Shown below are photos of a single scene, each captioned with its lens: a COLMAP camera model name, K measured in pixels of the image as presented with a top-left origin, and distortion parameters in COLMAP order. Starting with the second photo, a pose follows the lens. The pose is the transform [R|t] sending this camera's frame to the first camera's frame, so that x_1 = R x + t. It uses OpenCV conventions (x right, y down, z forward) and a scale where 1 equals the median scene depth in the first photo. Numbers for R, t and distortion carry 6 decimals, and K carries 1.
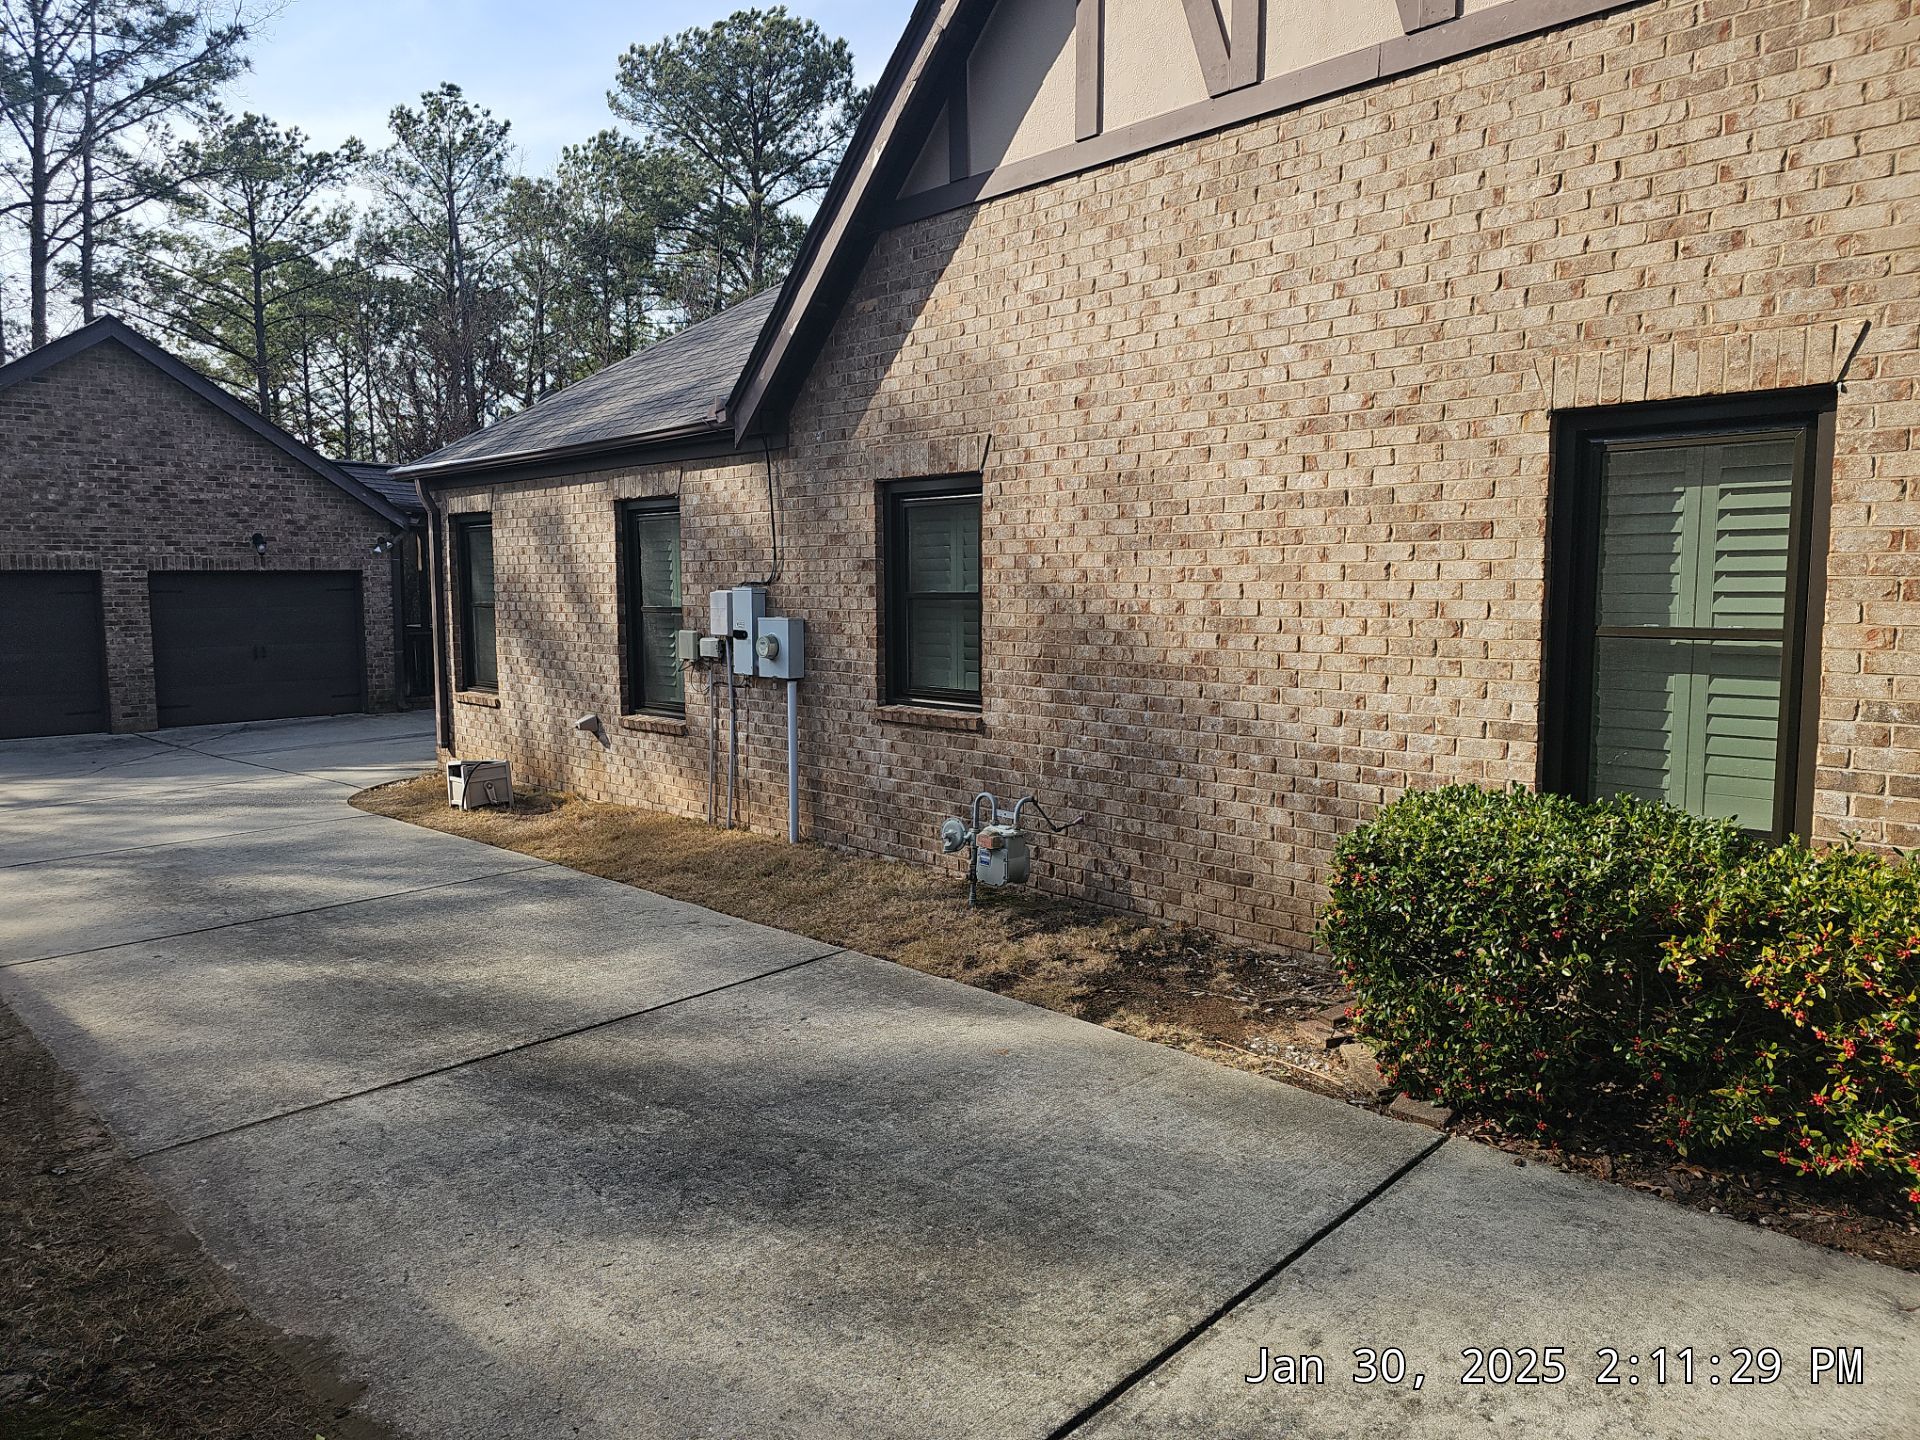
lens RADIAL K [[1247.1, 0, 960.0], [0, 1247.1, 720.0], [0, 0, 1]] dist [0.052818, -0.047151]
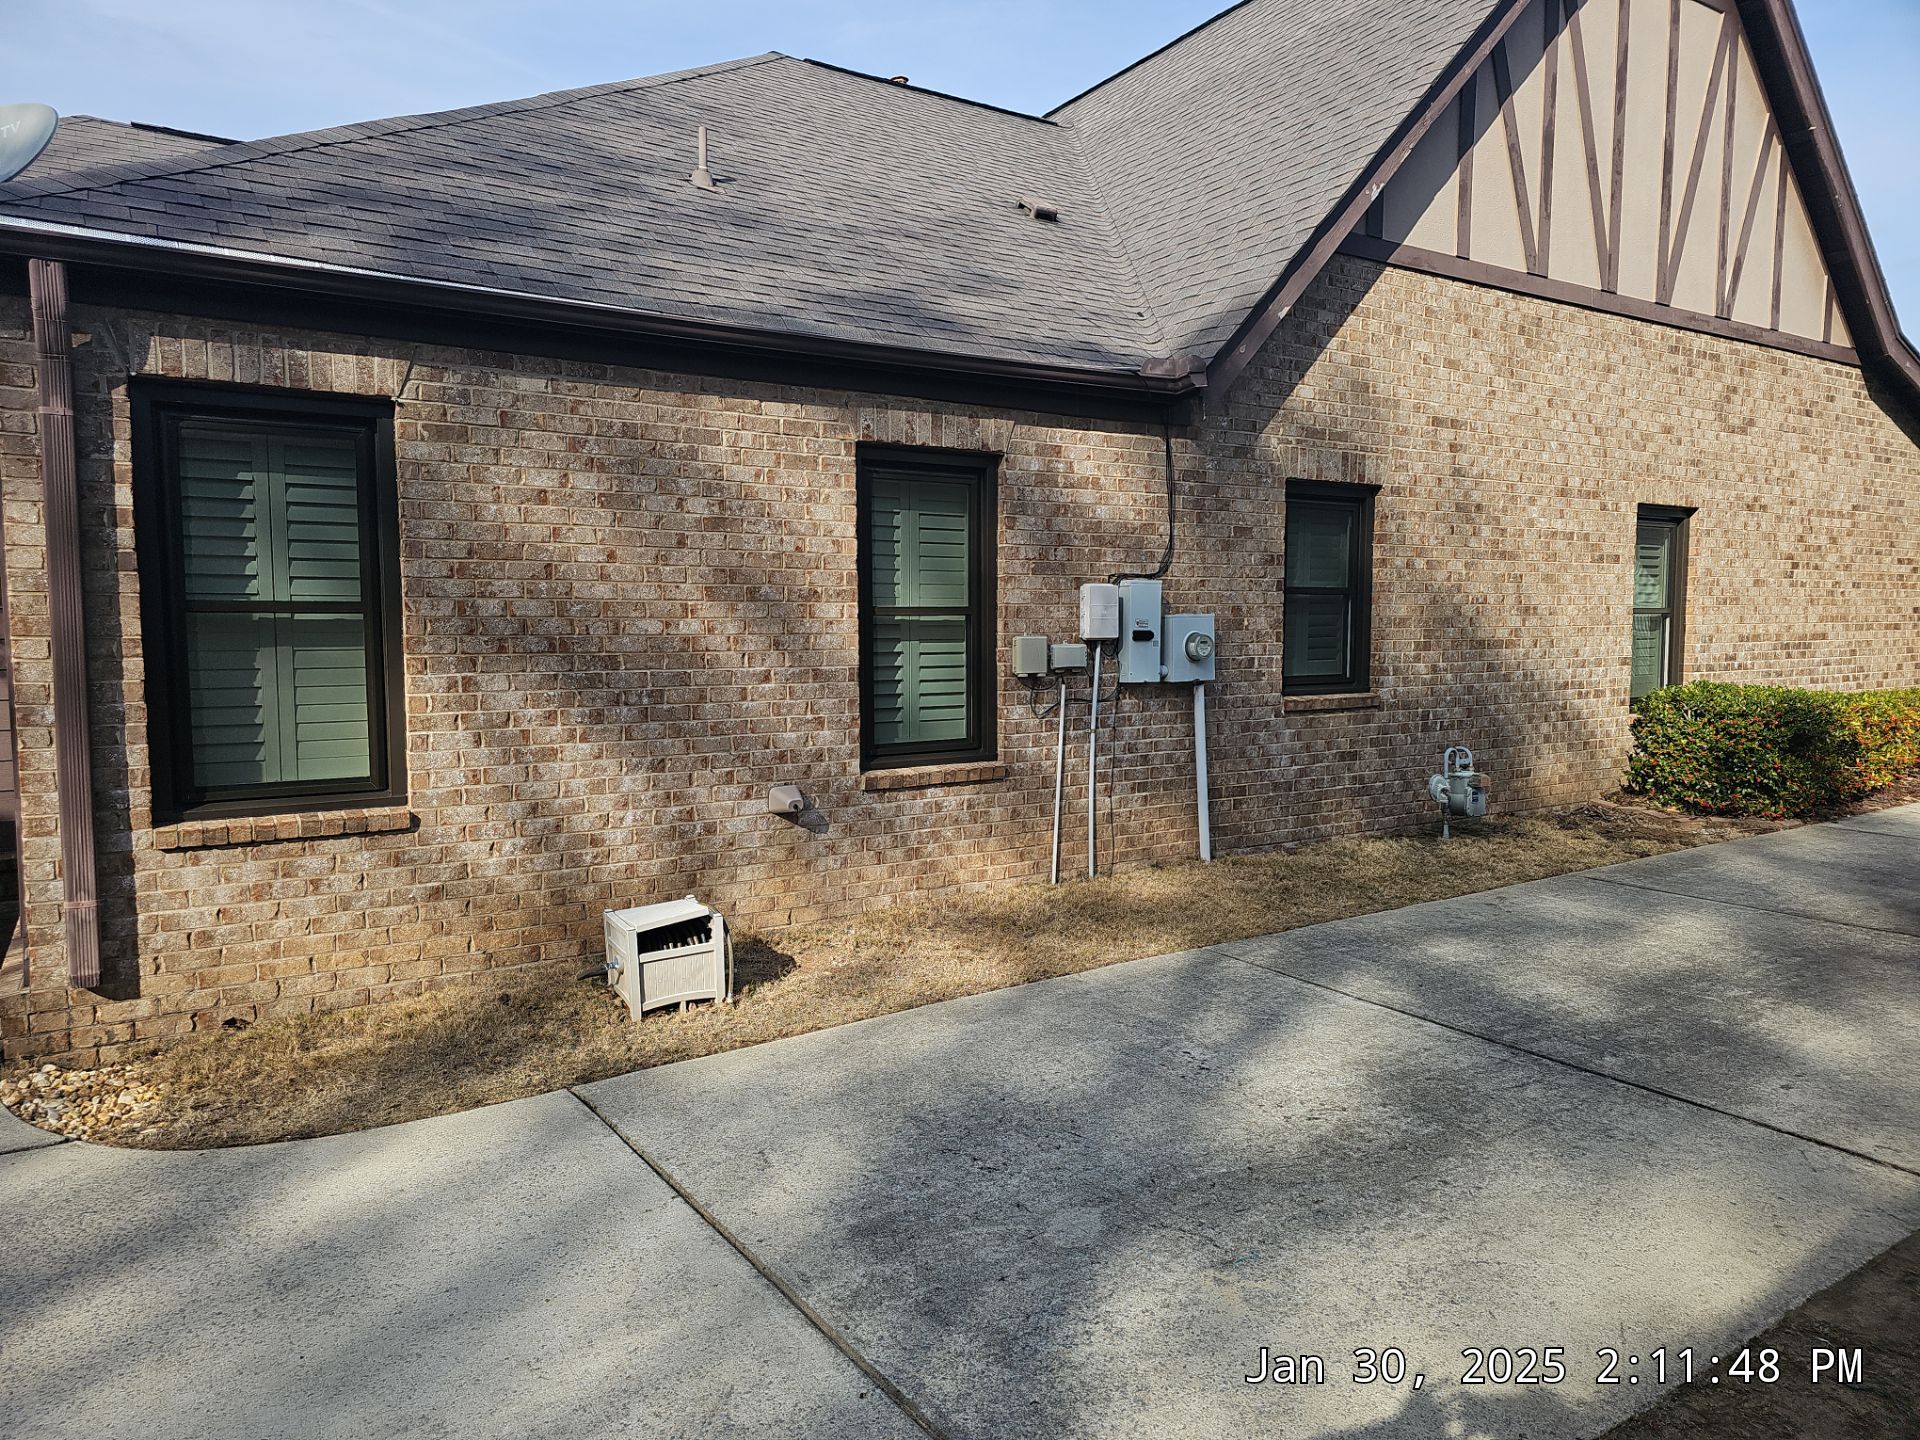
lens RADIAL K [[1286.7, 0, 962.9], [0, 1286.7, 685.3], [0, 0, 1]] dist [-0.024900, -0.002076]
pose [[0.226482, -0.074277, 0.971179, -1.197727], [0.091027, 0.994338, 0.054820, -0.108033], [-0.969753, 0.075987, 0.231961, 1.056993]]
